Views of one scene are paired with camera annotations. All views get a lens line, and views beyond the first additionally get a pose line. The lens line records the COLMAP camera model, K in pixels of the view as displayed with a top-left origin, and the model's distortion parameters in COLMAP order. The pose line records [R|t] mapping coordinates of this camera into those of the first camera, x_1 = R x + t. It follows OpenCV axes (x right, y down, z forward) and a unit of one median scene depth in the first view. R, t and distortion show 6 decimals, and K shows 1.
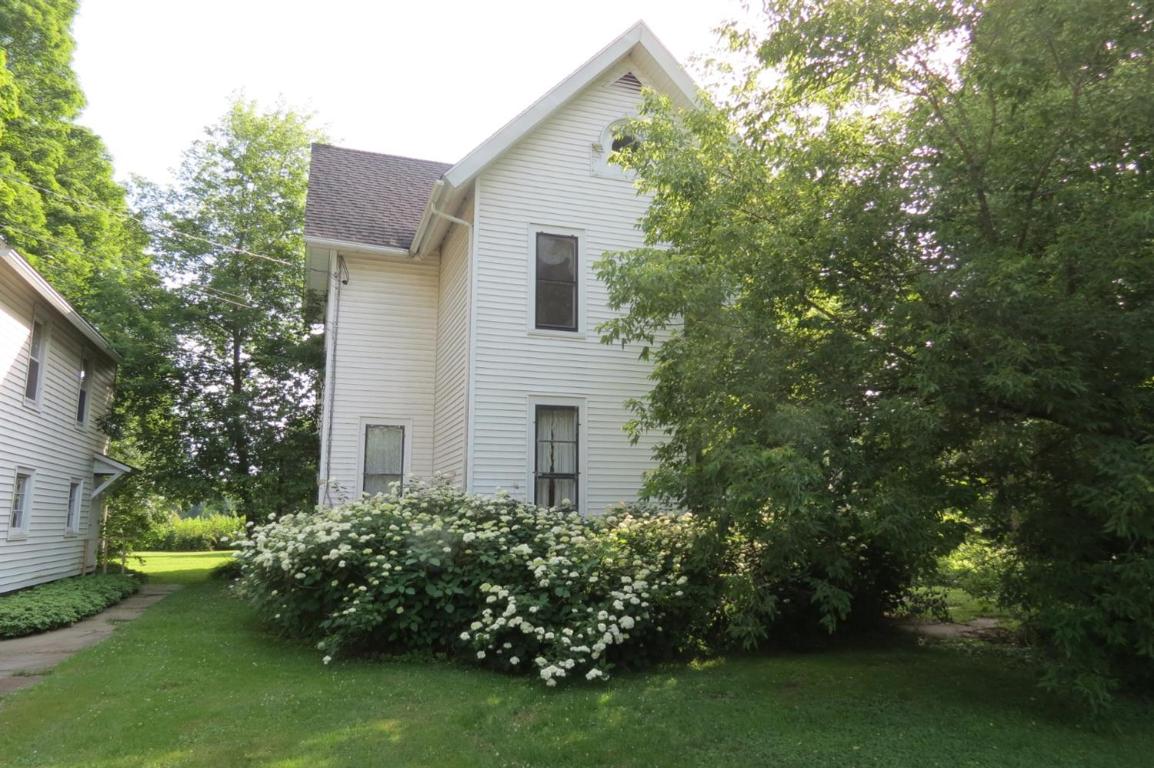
lens RADIAL K [[820.7, 0, 583.8], [0, 820.7, 385.2], [0, 0, 1]] dist [-0.049945, 0.027048]
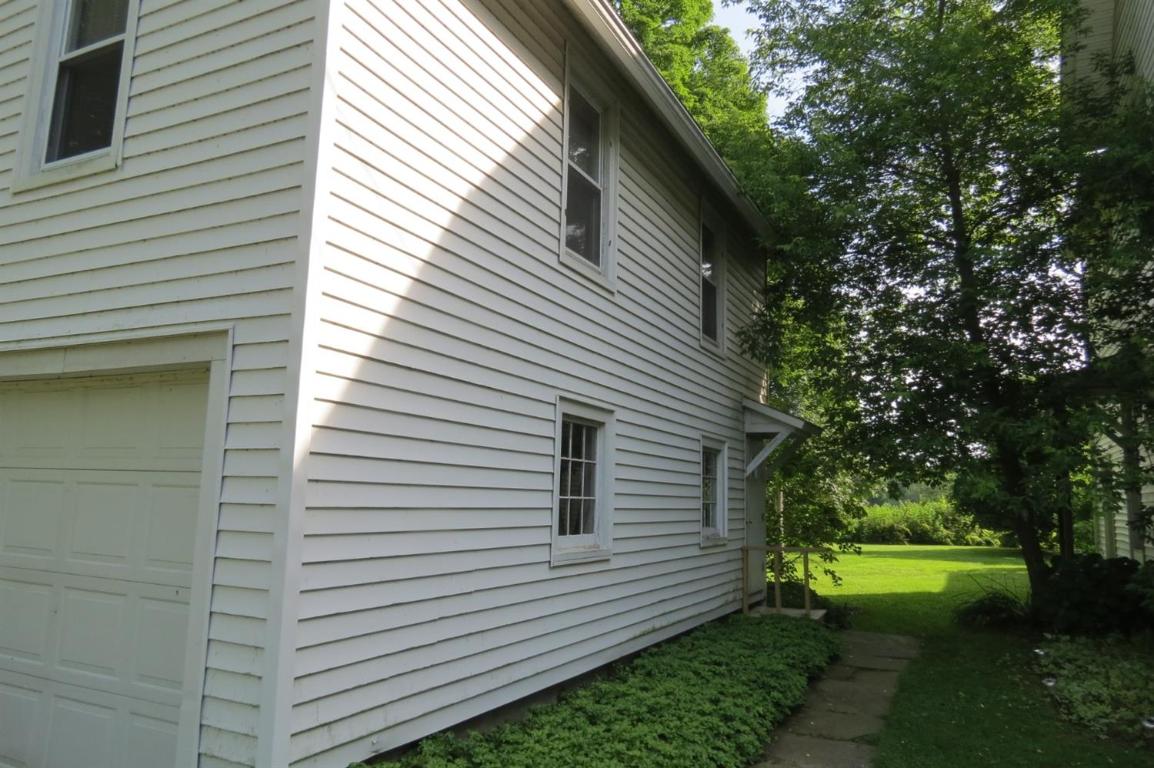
lens RADIAL K [[820.7, 0, 579.0], [0, 820.7, 381.2], [0, 0, 1]] dist [-0.049945, 0.027048]
pose [[0.707306, -0.085173, -0.701757, -0.275572], [0.093570, 0.995260, -0.026486, 0.075904], [0.700687, -0.046929, 0.711924, 0.499356]]
